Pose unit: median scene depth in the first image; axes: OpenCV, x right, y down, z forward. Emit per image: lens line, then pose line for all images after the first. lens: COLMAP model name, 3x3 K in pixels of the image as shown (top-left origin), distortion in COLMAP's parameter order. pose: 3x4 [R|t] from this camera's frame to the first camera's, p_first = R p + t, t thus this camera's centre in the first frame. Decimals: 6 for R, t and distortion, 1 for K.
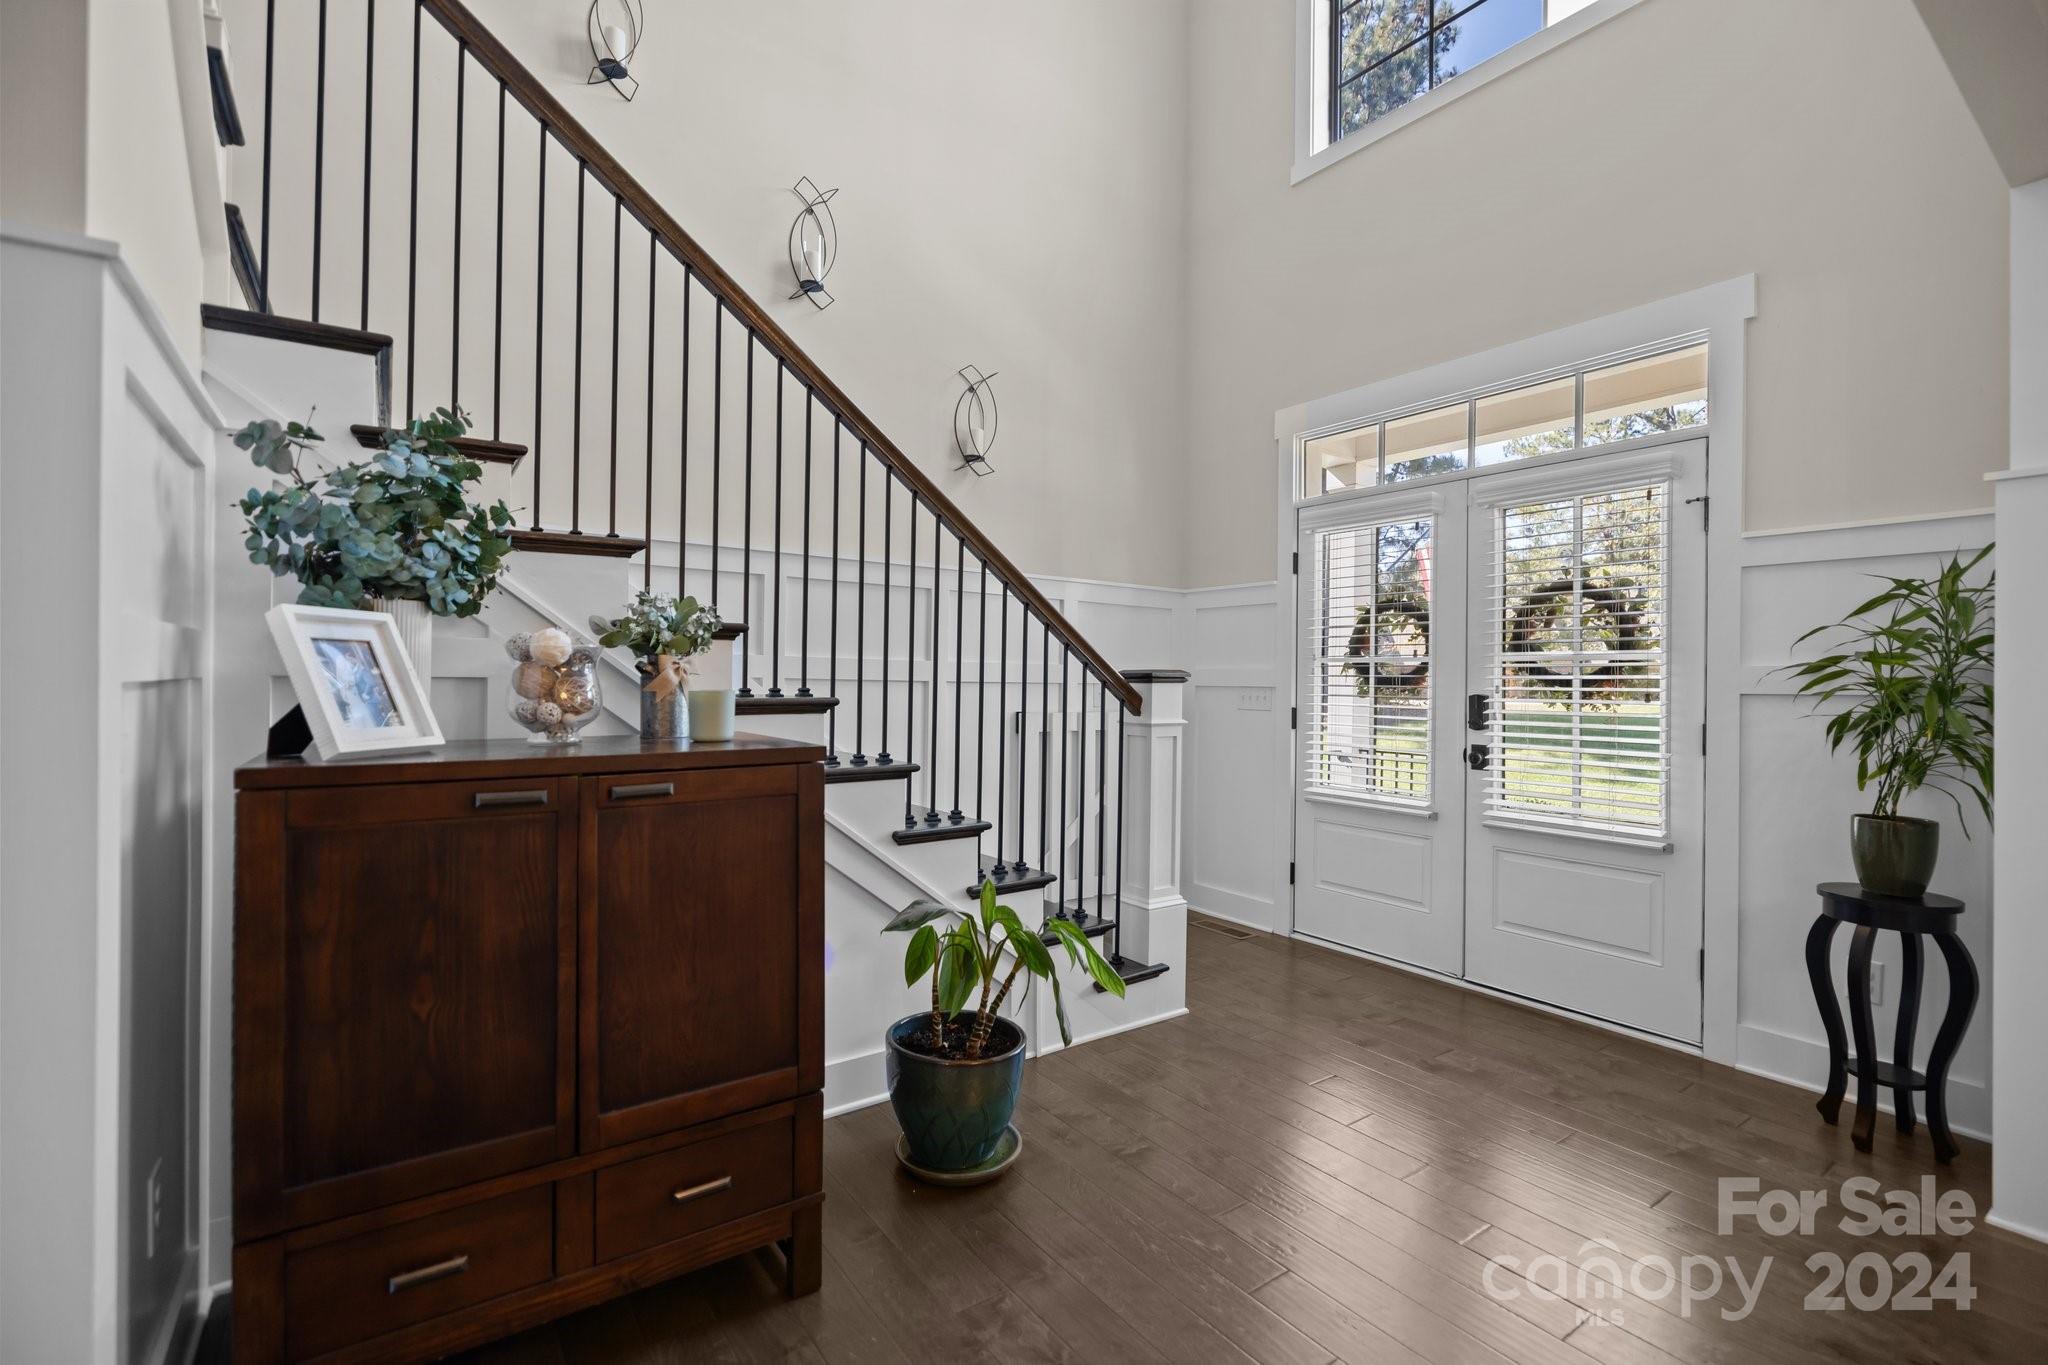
lens RADIAL K [[900.8, 0, 1024.0], [0, 900.8, 682.5], [0, 0, 1]] dist [-0.002767, -0.000197]
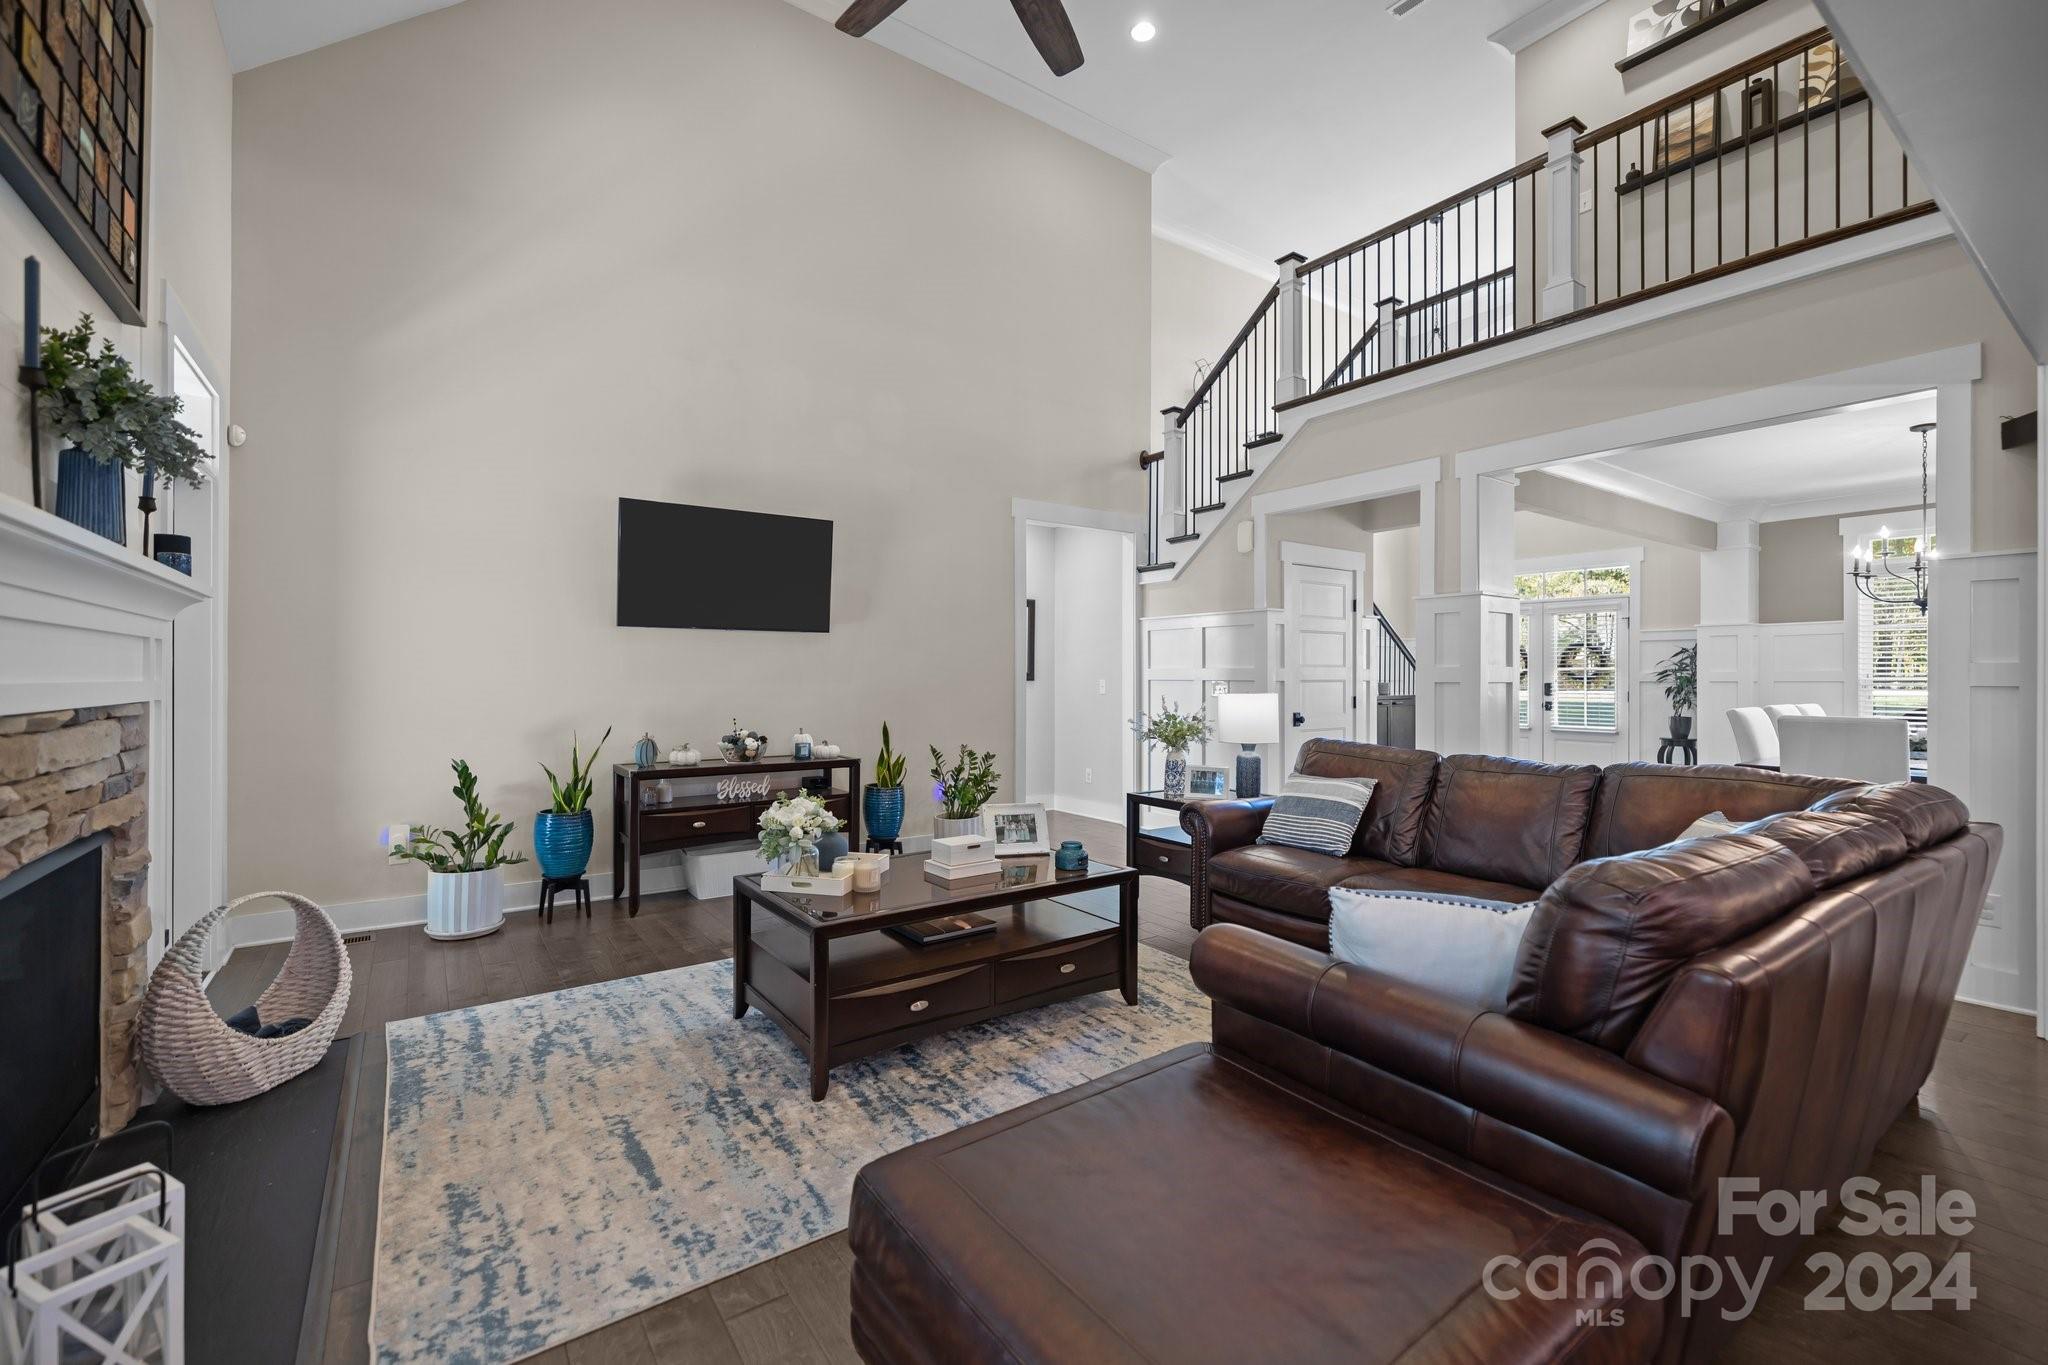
lens RADIAL K [[857.6, 0, 1023.1], [0, 857.6, 672.7], [0, 0, 1]] dist [0.001283, -0.000299]
pose [[0.999953, -0.008589, -0.004452, -1.231520], [0.008567, 0.999951, -0.004985, -0.020392], [0.004495, 0.004946, 0.999978, -1.842115]]
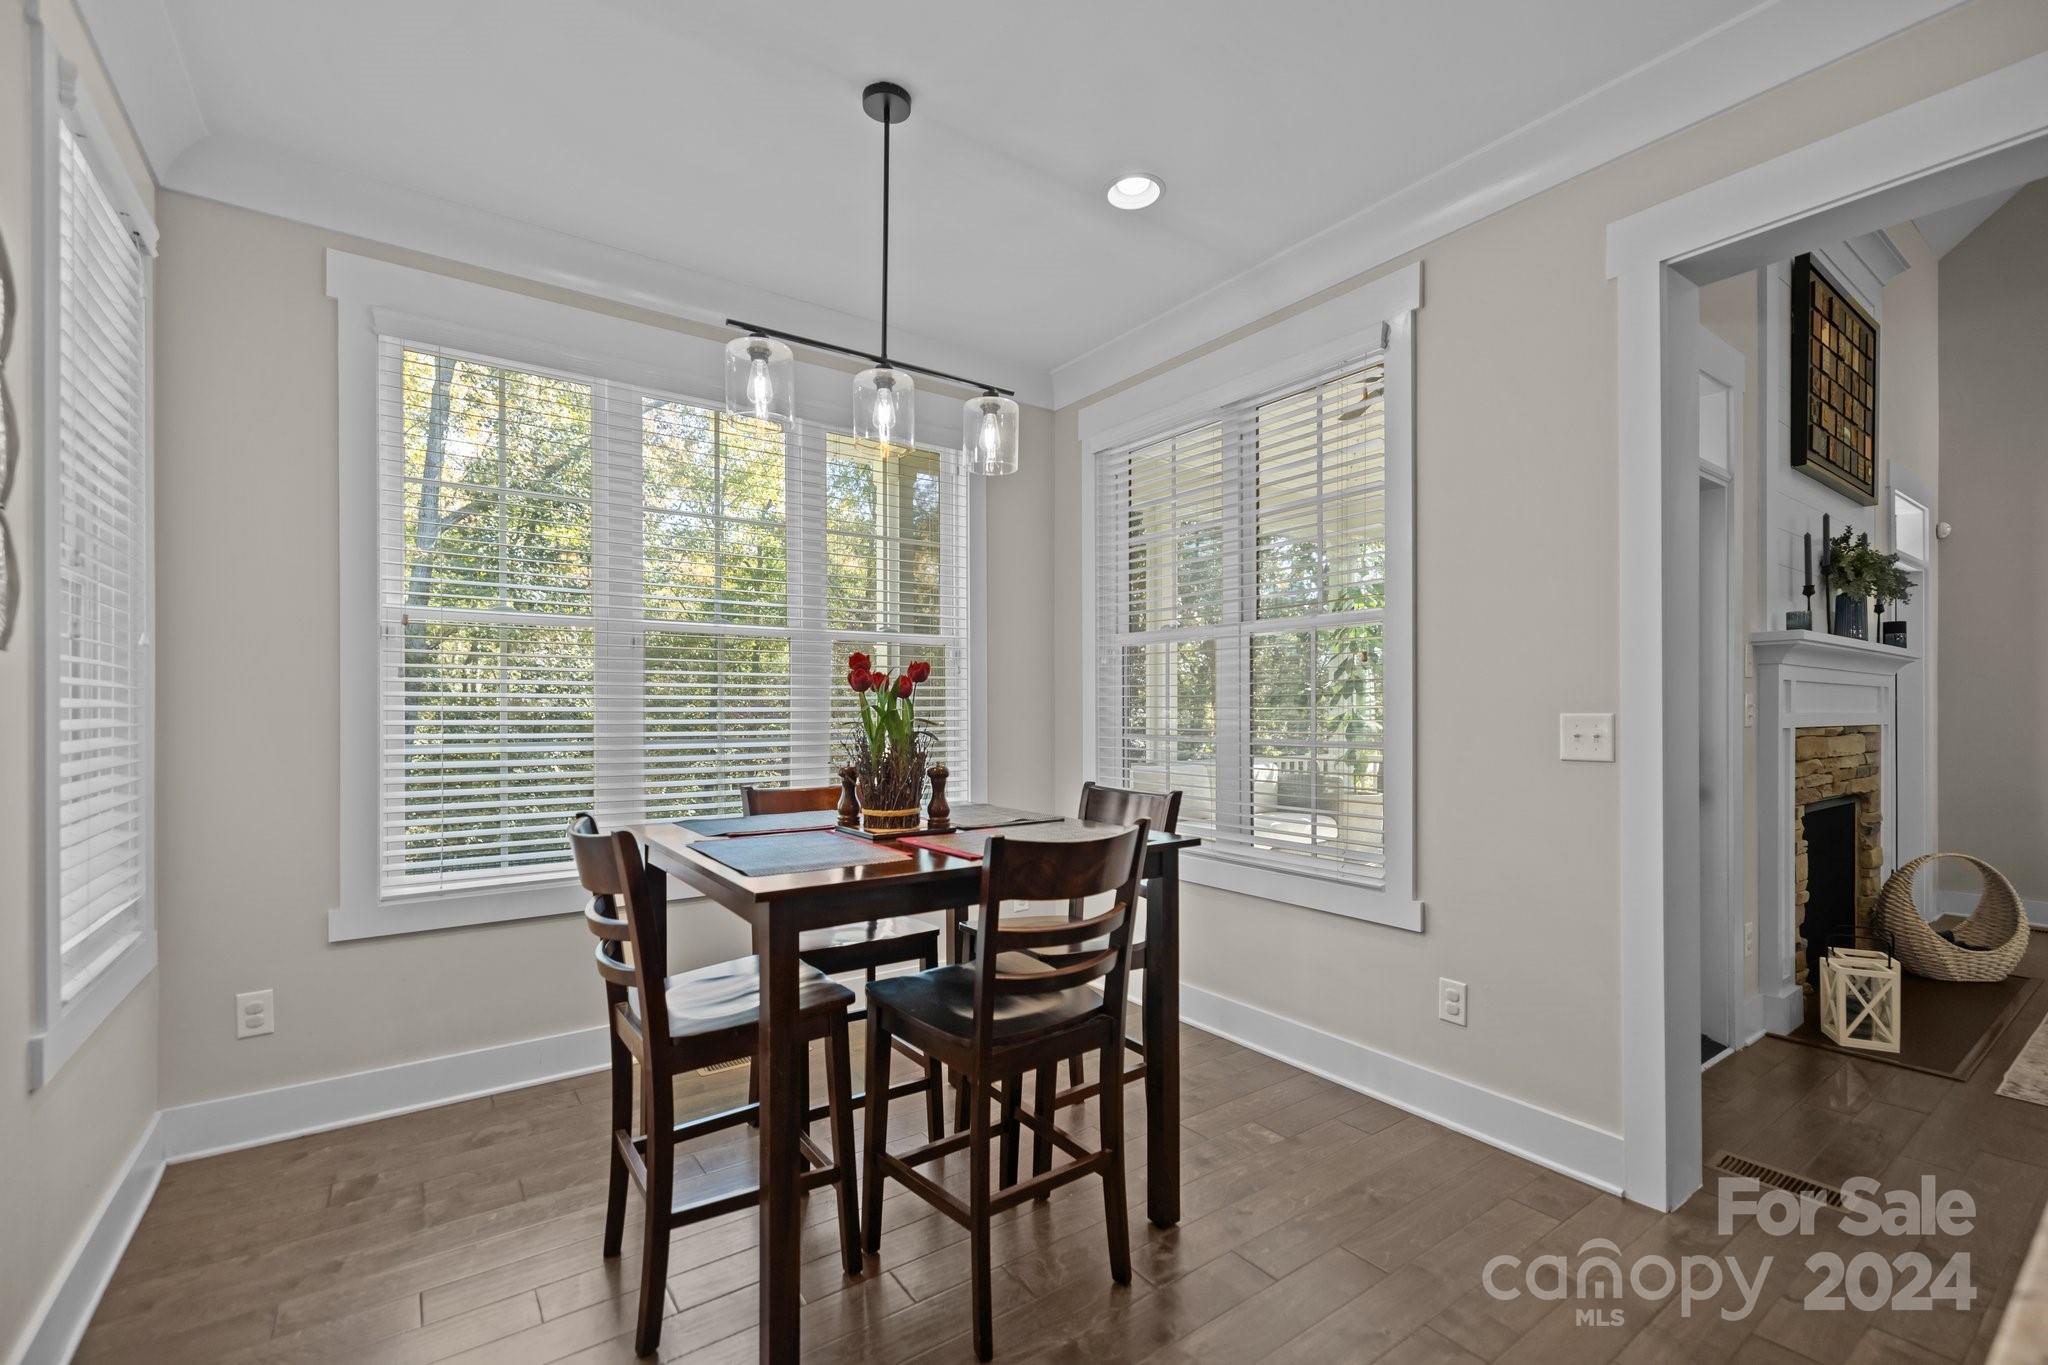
lens RADIAL K [[871.8, 0, 1013.6], [0, 871.8, 708.5], [0, 0, 1]] dist [0.002322, -0.000813]
pose [[-0.008298, -0.012222, -0.999891, -0.694253], [-0.002959, 0.999921, -0.012198, -0.009998], [0.999961, 0.002858, -0.008334, -2.369490]]
